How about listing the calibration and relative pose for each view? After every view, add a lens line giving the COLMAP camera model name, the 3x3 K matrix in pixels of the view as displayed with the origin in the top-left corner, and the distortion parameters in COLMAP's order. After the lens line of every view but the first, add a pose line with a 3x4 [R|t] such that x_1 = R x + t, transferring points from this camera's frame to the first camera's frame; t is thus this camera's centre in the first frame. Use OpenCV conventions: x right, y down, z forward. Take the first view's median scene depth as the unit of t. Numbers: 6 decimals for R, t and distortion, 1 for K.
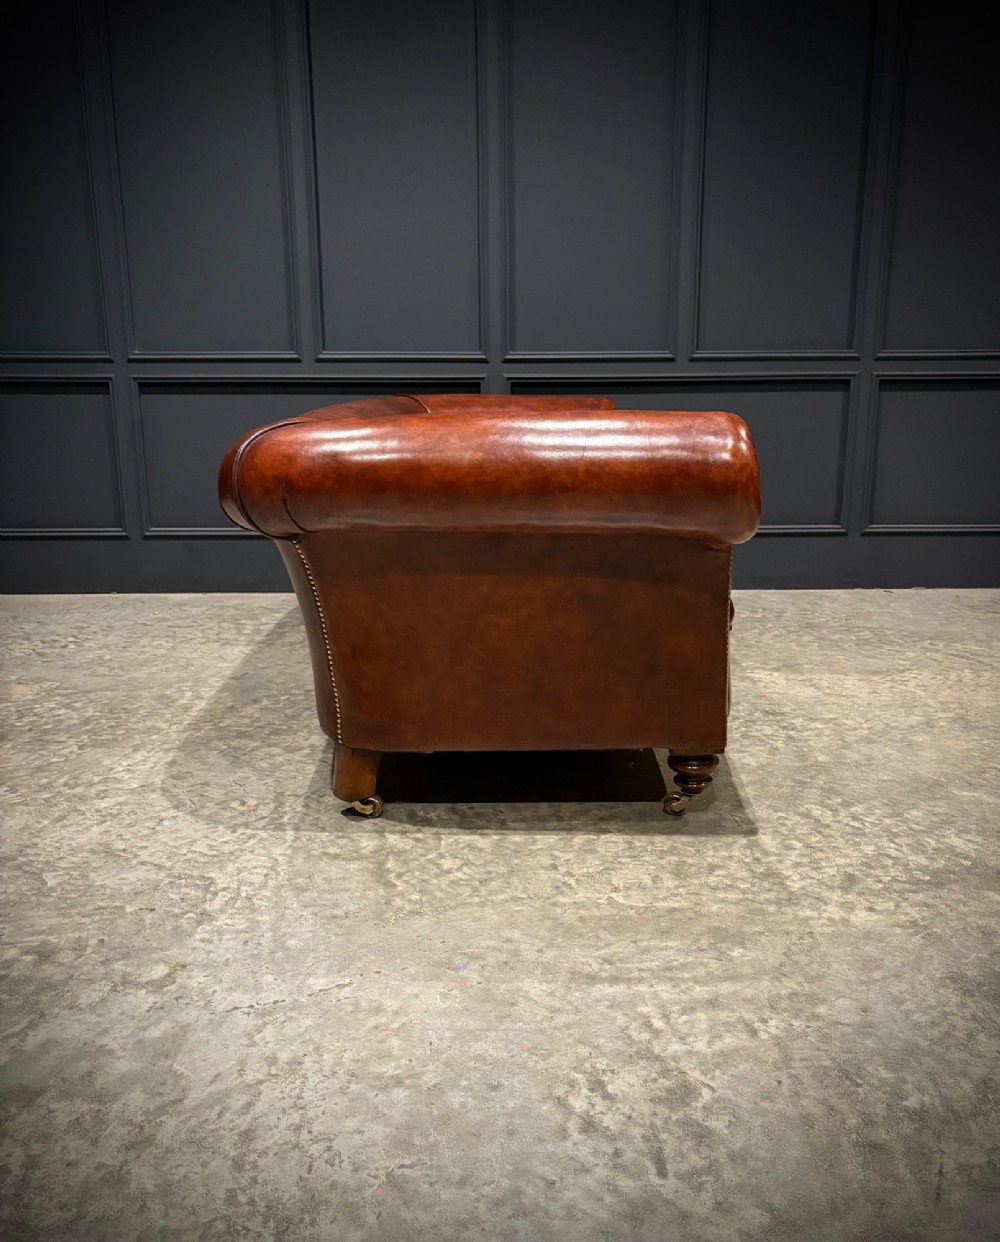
lens RADIAL K [[1041.8, 0, 521.2], [0, 1041.8, 628.2], [0, 0, 1]] dist [0.008829, -0.030630]
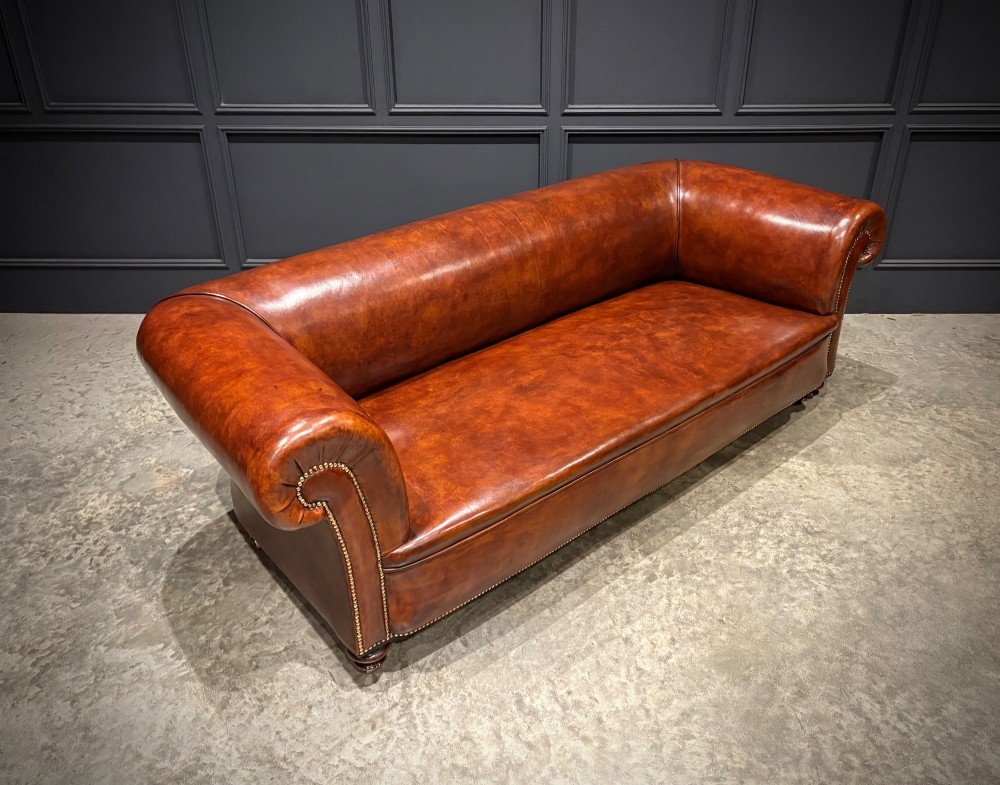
lens RADIAL K [[831.8, 0, 510.8], [0, 831.8, 375.0], [0, 0, 1]] dist [-0.012824, 0.040532]
pose [[0.999862, 0.009724, -0.013473, -0.096699], [-0.005813, 0.964351, 0.264562, -0.386760], [0.015566, -0.264448, 0.964274, 0.173404]]
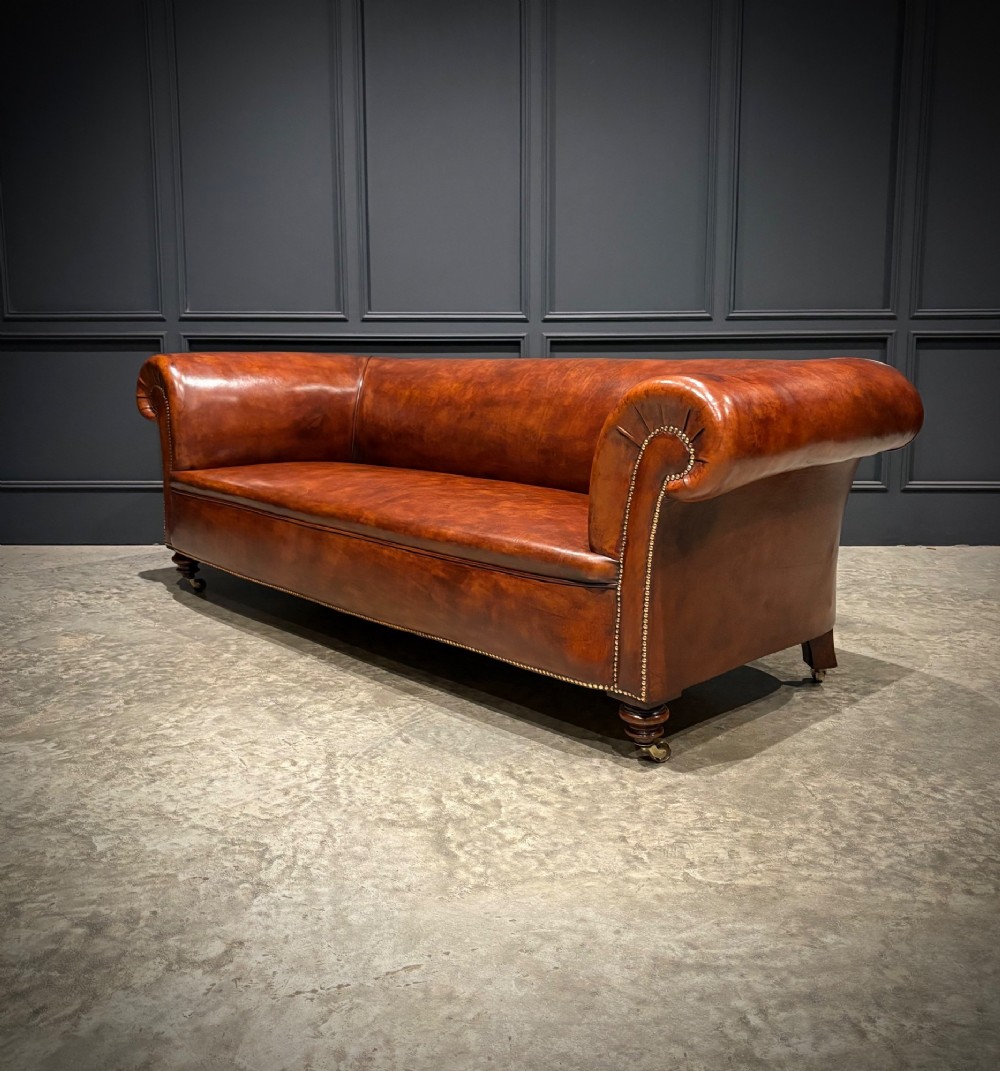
lens RADIAL K [[1024.5, 0, 503.2], [0, 1024.5, 474.1], [0, 0, 1]] dist [-0.000019, 0.000000]
pose [[0.999456, 0.004818, -0.032632, -0.039137], [-0.008169, 0.994613, -0.103335, -0.003197], [0.031959, 0.103545, 0.994111, 0.026813]]
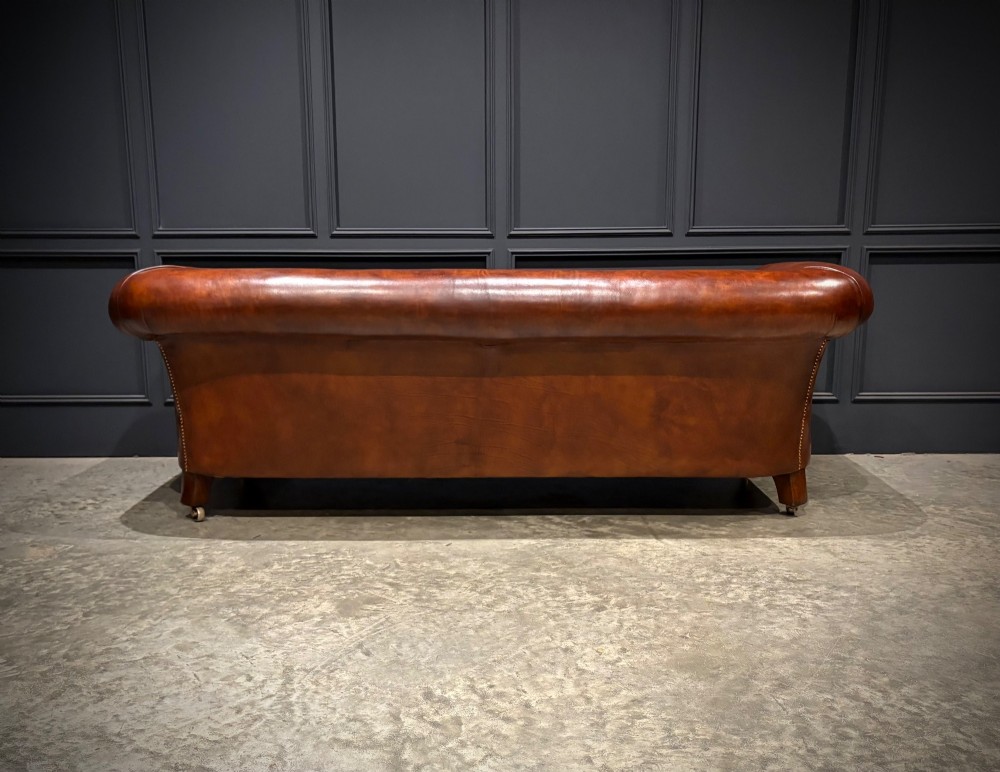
lens RADIAL K [[912.9, 0, 489.0], [0, 912.9, 447.3], [0, 0, 1]] dist [0.005954, 0.000000]
pose [[0.999821, 0.001830, -0.018852, -0.032404], [-0.002681, 0.998973, -0.045239, -0.004298], [0.018750, 0.045281, 0.998798, 0.156610]]
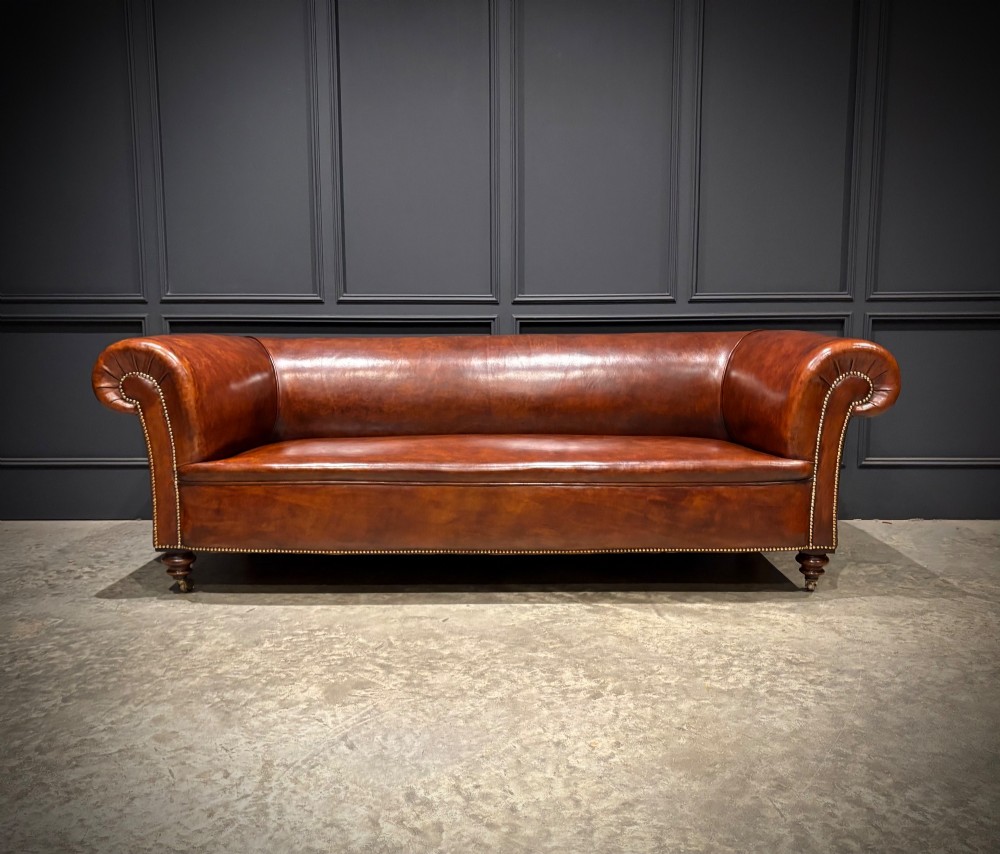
lens RADIAL K [[905.8, 0, 503.7], [0, 905.8, 432.6], [0, 0, 1]] dist [-0.010866, 0.044475]
pose [[0.999715, 0.003504, -0.023597, -0.007286], [-0.006101, 0.993809, -0.110936, -0.039890], [0.023062, 0.111048, 0.993547, 0.176309]]
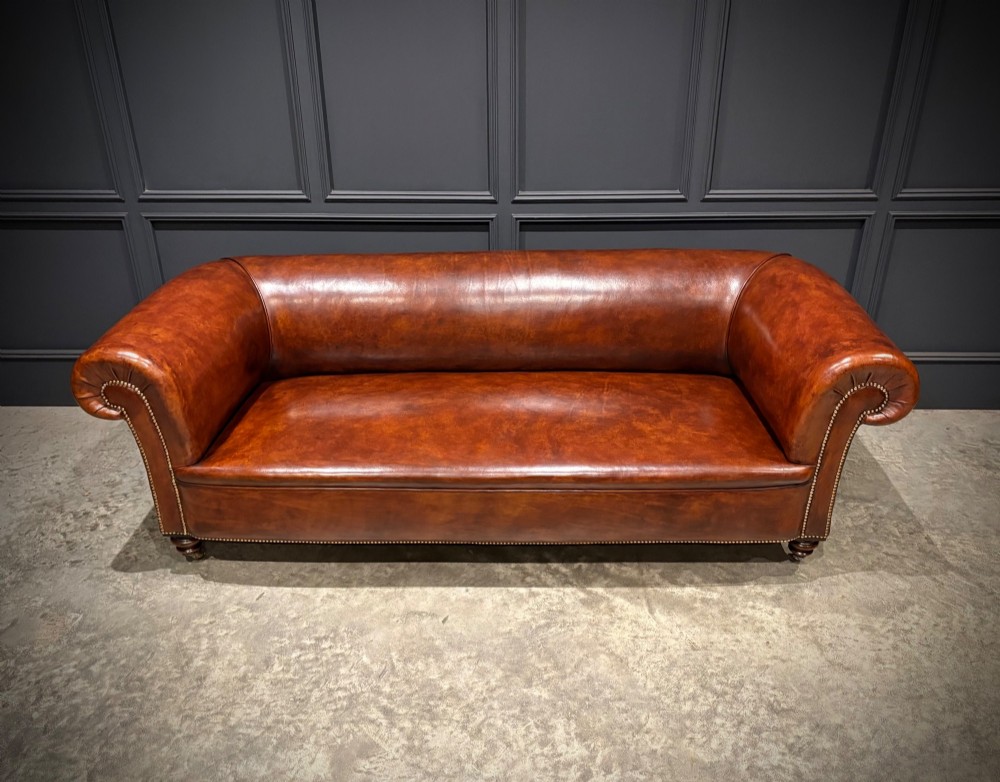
lens RADIAL K [[831.8, 0, 498.4], [0, 831.8, 361.8], [0, 0, 1]] dist [-0.012824, 0.040532]
pose [[0.999400, 0.011528, -0.032656, -0.004855], [-0.003815, 0.973877, 0.227045, -0.496352], [0.034420, -0.226784, 0.973337, 0.339058]]
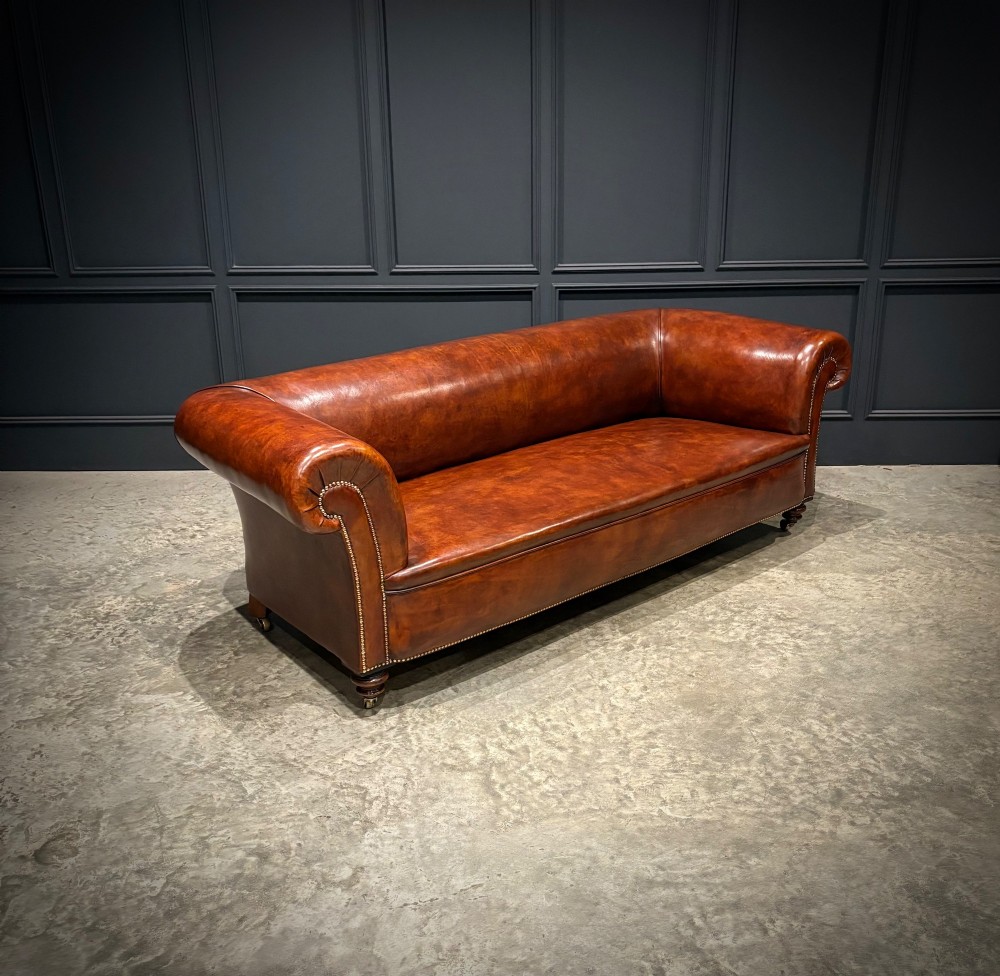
lens RADIAL K [[1011.9, 0, 504.1], [0, 1011.9, 478.8], [0, 0, 1]] dist [0.000819, 0.000000]
pose [[0.999433, 0.000546, -0.033661, -0.056566], [0.002392, 0.996190, 0.087174, -0.220381], [0.033581, -0.087205, 0.995624, -0.219792]]
